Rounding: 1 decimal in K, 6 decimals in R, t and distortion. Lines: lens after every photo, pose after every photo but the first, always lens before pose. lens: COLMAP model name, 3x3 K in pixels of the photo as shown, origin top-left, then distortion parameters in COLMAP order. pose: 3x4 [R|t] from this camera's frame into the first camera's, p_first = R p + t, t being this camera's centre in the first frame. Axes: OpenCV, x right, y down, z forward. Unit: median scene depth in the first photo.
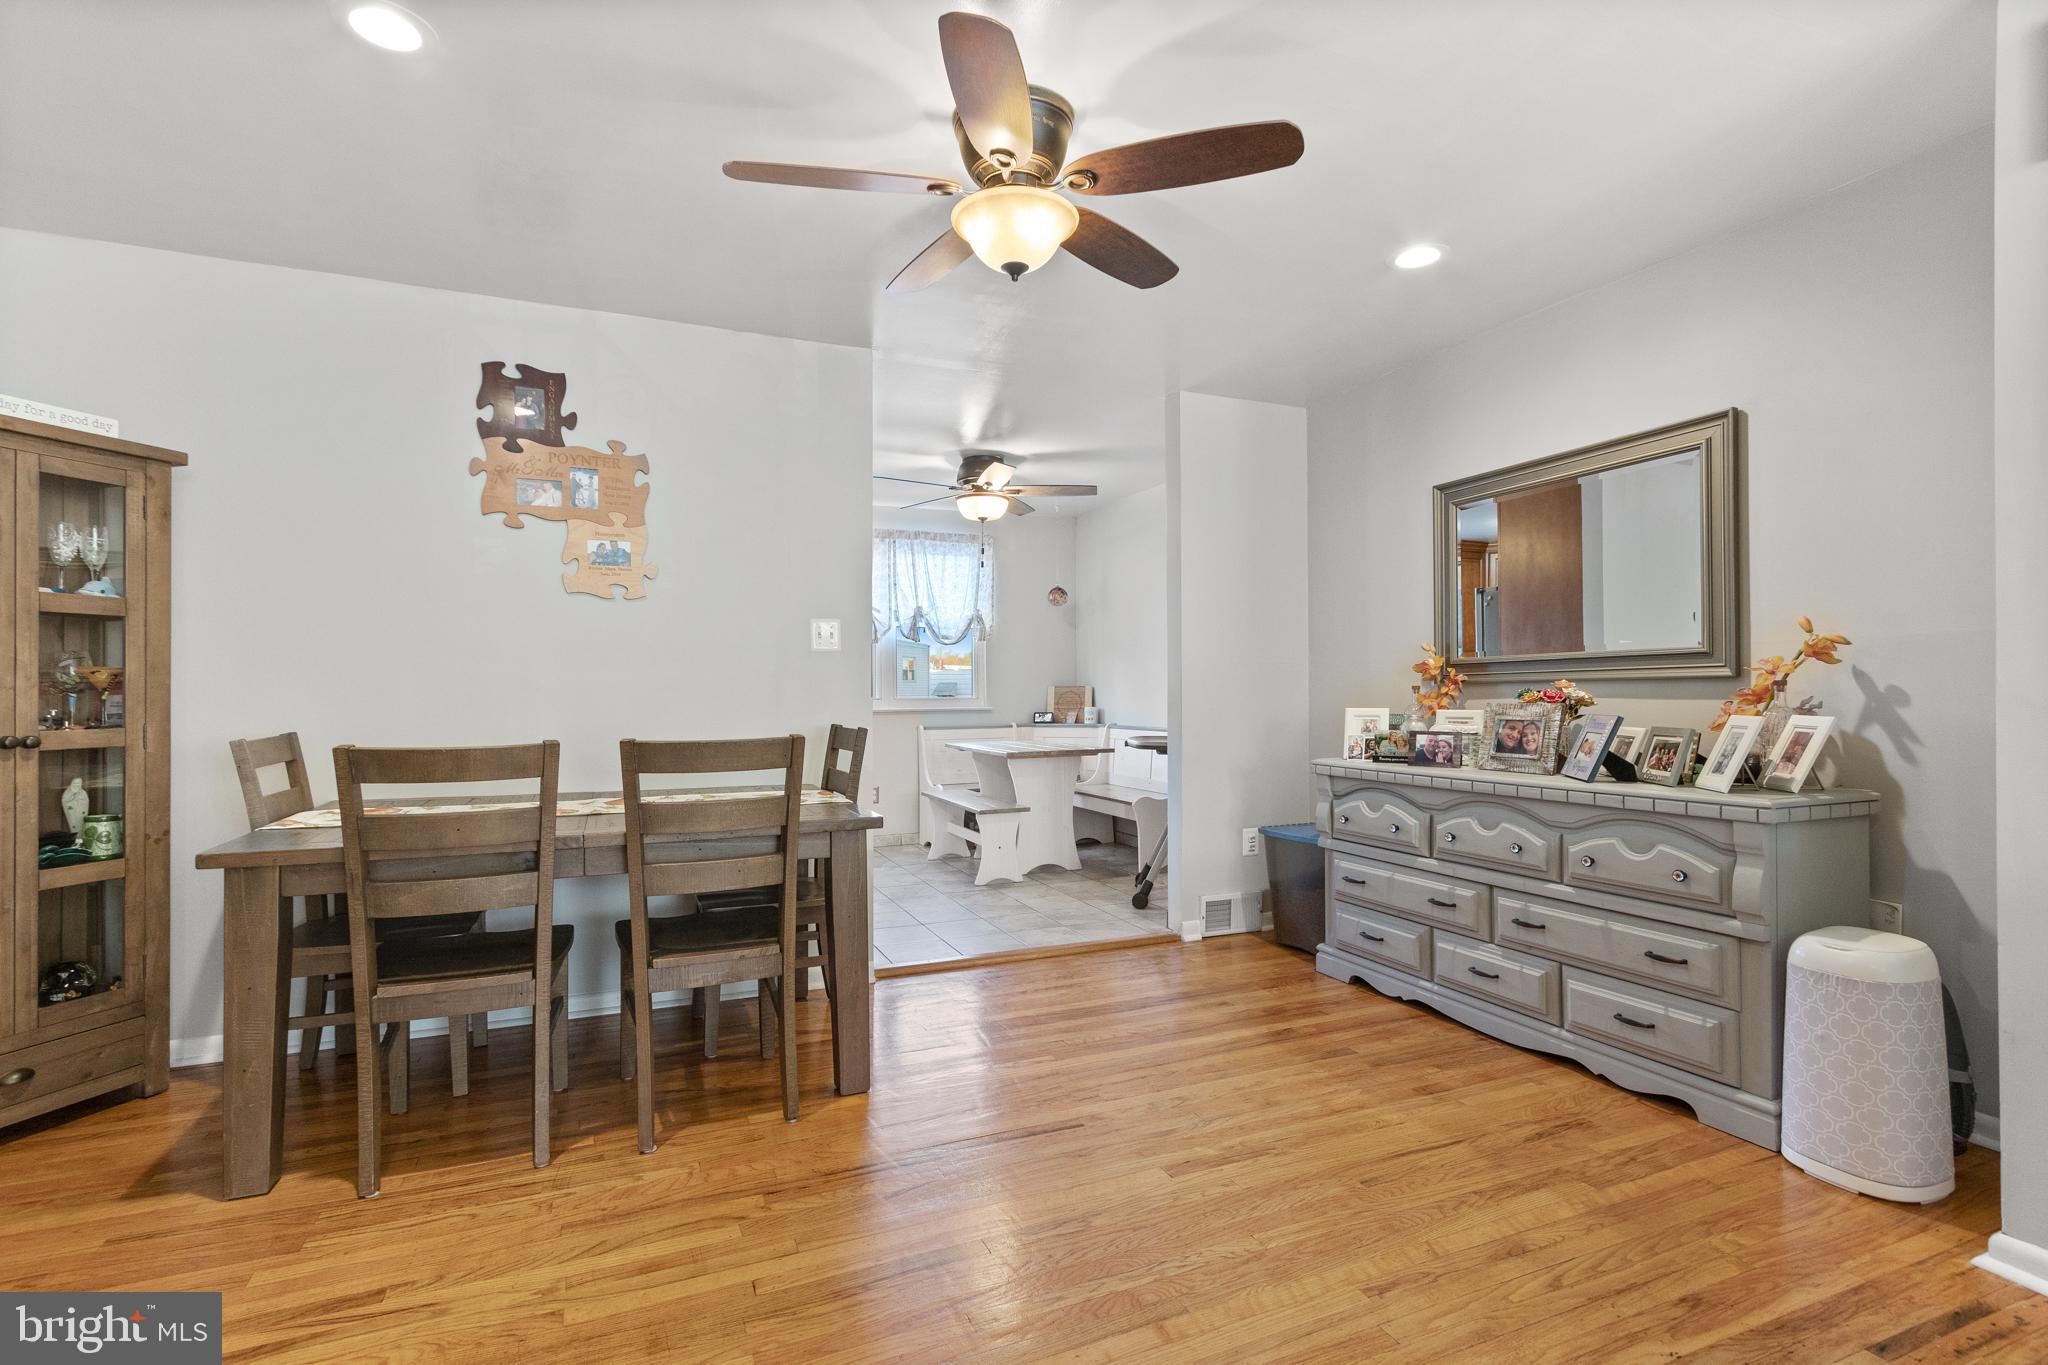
lens RADIAL K [[952.9, 0, 991.4], [0, 952.9, 689.5], [0, 0, 1]] dist [0.008410, -0.003865]
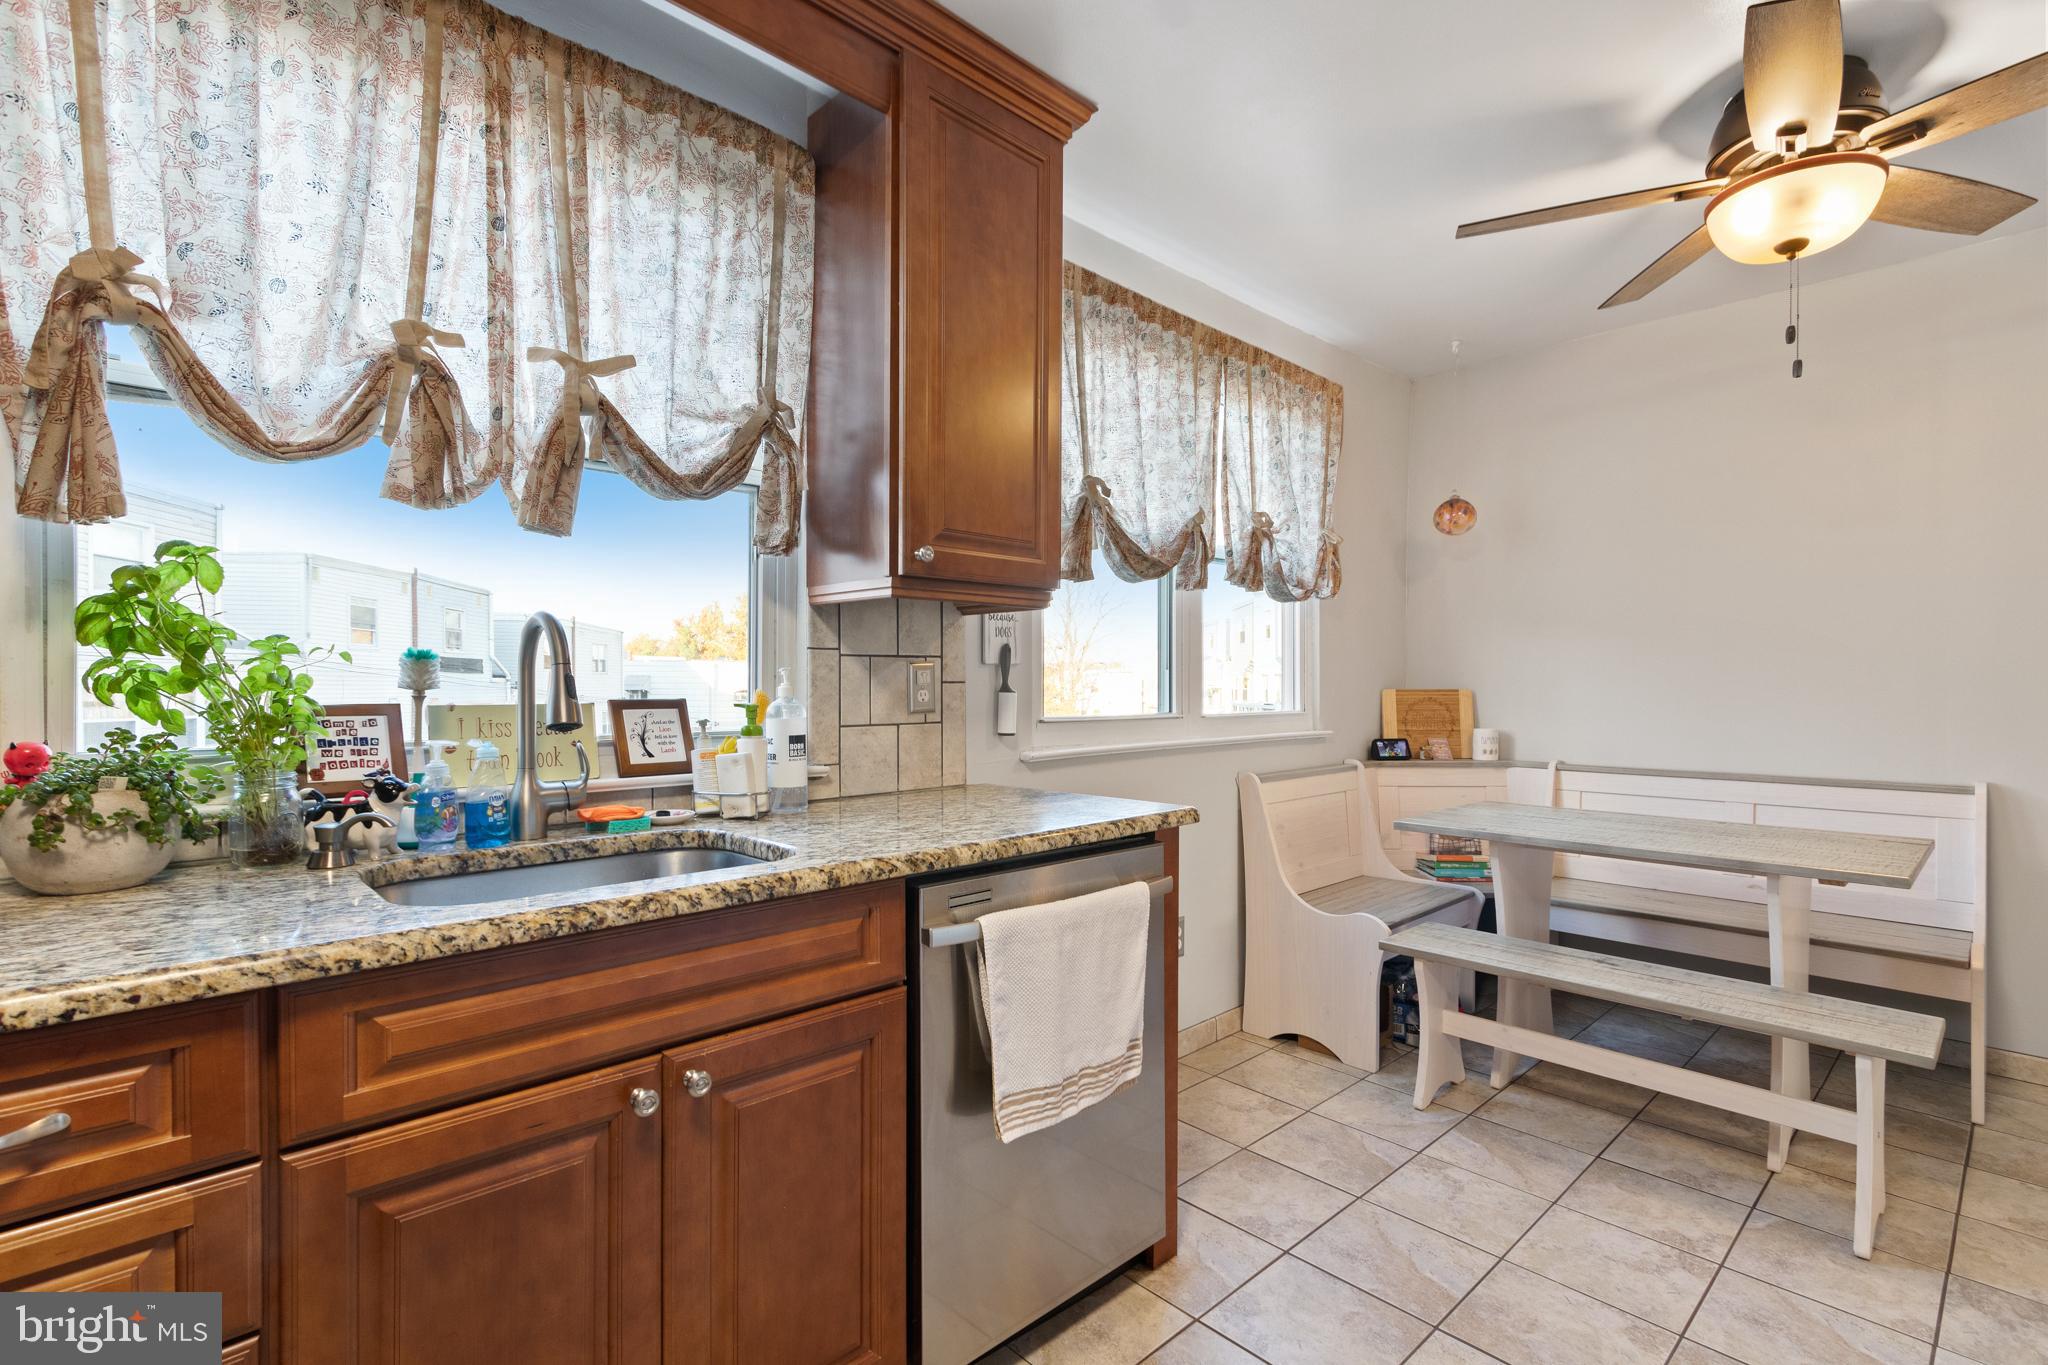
lens RADIAL K [[952.9, 0, 967.4], [0, 952.9, 694.8], [0, 0, 1]] dist [0.008410, -0.003865]
pose [[0.939385, 0.004473, 0.342835, -0.753840], [-0.008263, 0.999920, 0.009594, -0.007906], [-0.342764, -0.011845, 0.939347, 1.287764]]
